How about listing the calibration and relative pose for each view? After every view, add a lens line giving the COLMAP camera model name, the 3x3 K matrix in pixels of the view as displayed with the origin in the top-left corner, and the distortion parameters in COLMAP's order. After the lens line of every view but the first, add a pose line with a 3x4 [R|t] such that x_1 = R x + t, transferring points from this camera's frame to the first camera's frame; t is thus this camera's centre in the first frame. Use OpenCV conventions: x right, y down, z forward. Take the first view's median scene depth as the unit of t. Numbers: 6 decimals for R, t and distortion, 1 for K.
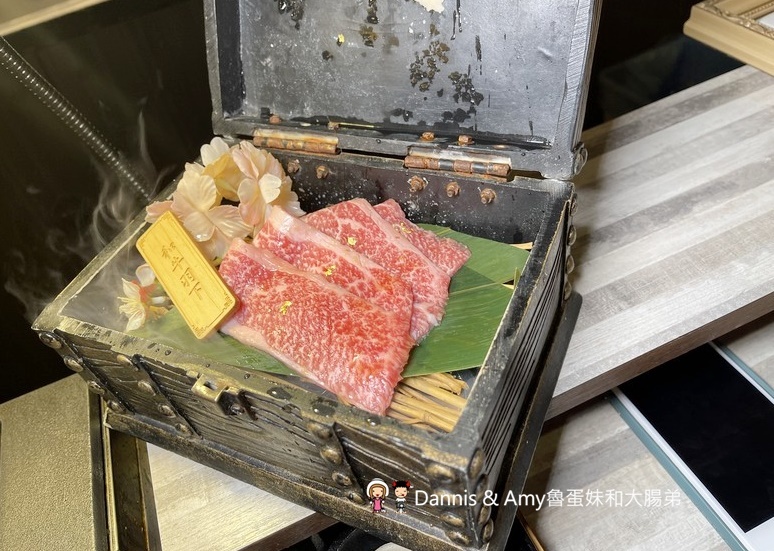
lens RADIAL K [[593.0, 0, 386.4], [0, 593.0, 298.7], [0, 0, 1]] dist [0.001938, -0.003541]
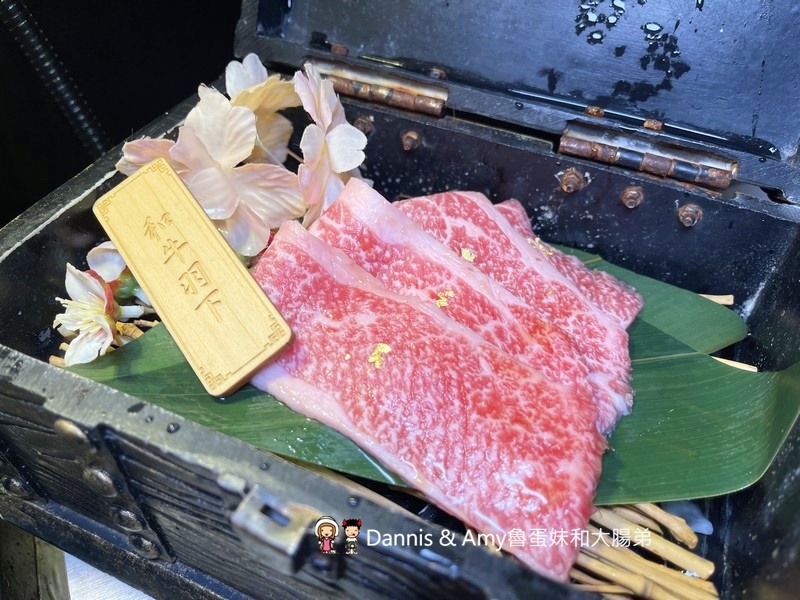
lens RADIAL K [[605.6, 0, 387.2], [0, 605.6, 312.4], [0, 0, 1]] dist [0.027173, -0.073804]
pose [[0.977198, 0.125358, 0.171375, -0.249788], [-0.122162, 0.992083, -0.029112, -0.009267], [-0.173667, 0.007513, 0.984776, 0.404175]]
